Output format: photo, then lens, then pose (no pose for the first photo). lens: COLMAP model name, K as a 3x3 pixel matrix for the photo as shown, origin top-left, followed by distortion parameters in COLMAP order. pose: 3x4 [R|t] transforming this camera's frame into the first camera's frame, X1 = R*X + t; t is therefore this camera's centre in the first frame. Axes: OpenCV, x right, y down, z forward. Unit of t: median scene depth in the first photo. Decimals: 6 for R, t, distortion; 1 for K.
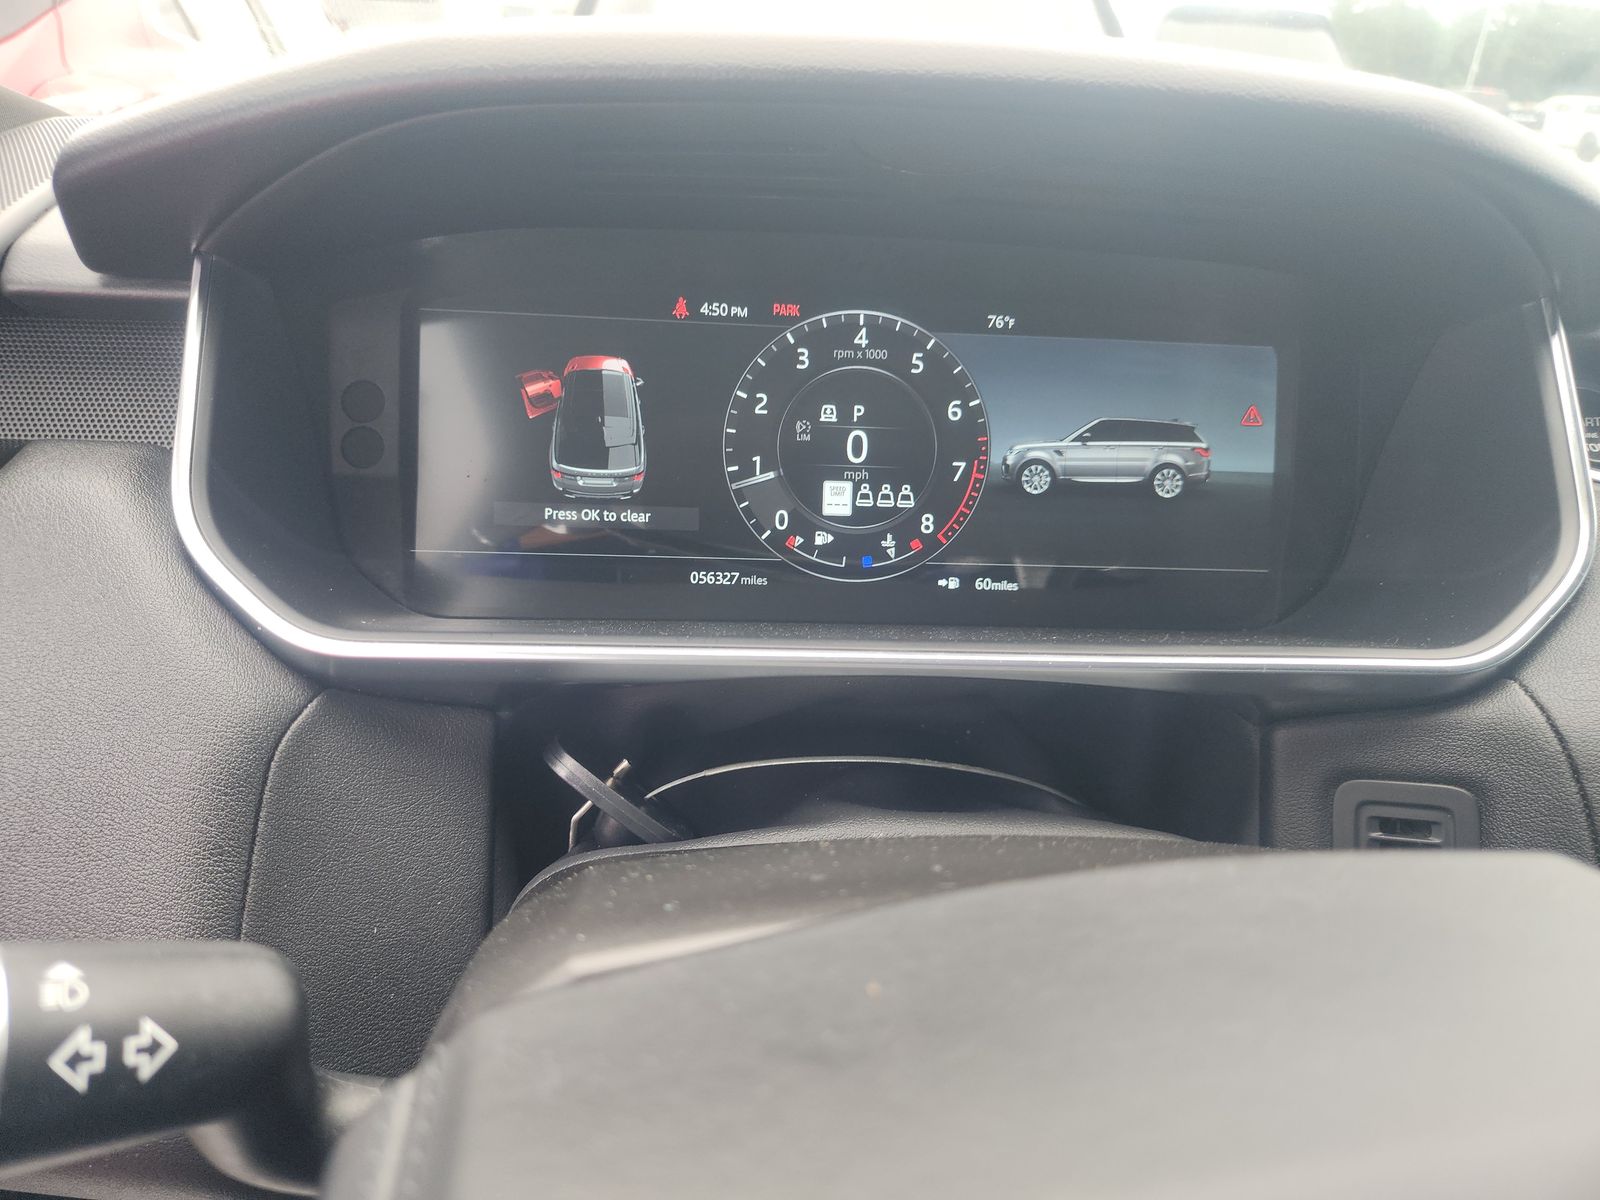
lens RADIAL K [[1047.7, 0, 791.2], [0, 1047.7, 608.5], [0, 0, 1]] dist [0.009061, -0.007588]
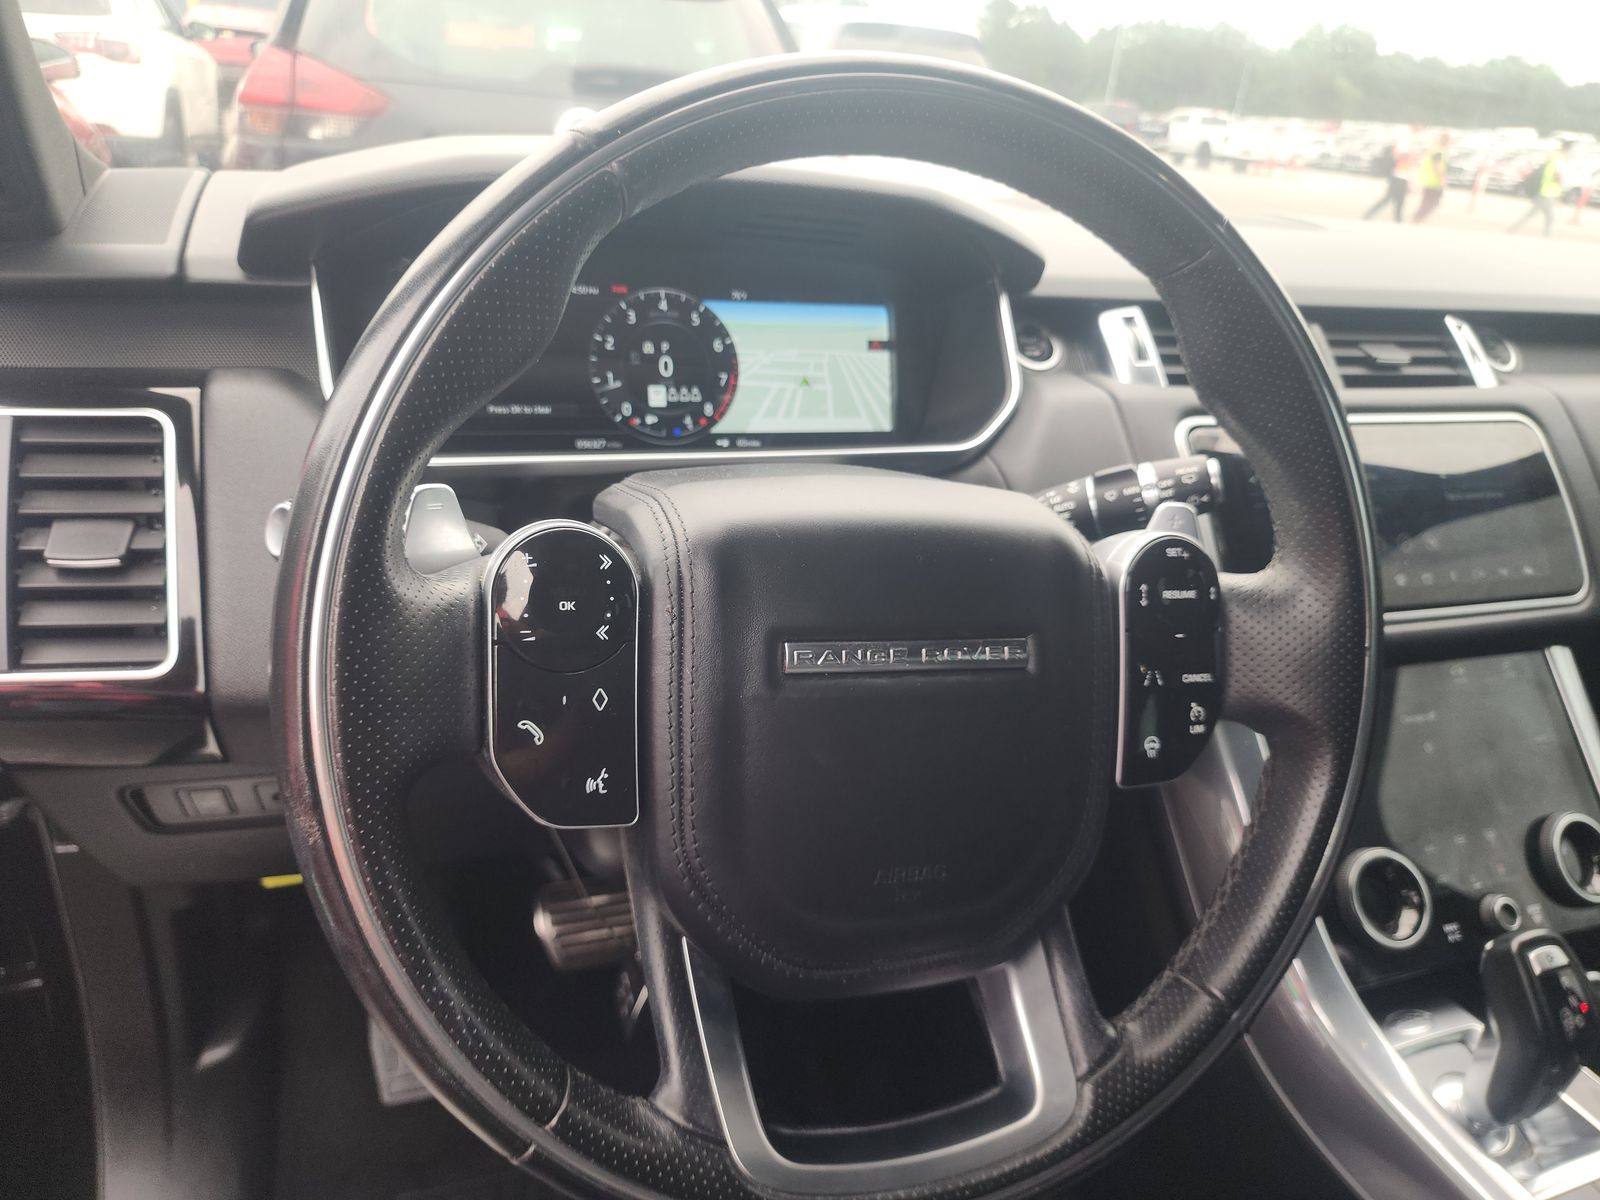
lens RADIAL K [[1047.7, 0, 807.5], [0, 1047.7, 599.3], [0, 0, 1]] dist [0.009061, -0.007588]
pose [[0.964341, -0.085833, 0.250360, -0.183018], [0.085928, 0.996245, 0.010575, 0.238174], [-0.250327, 0.011315, 0.968095, -0.765050]]
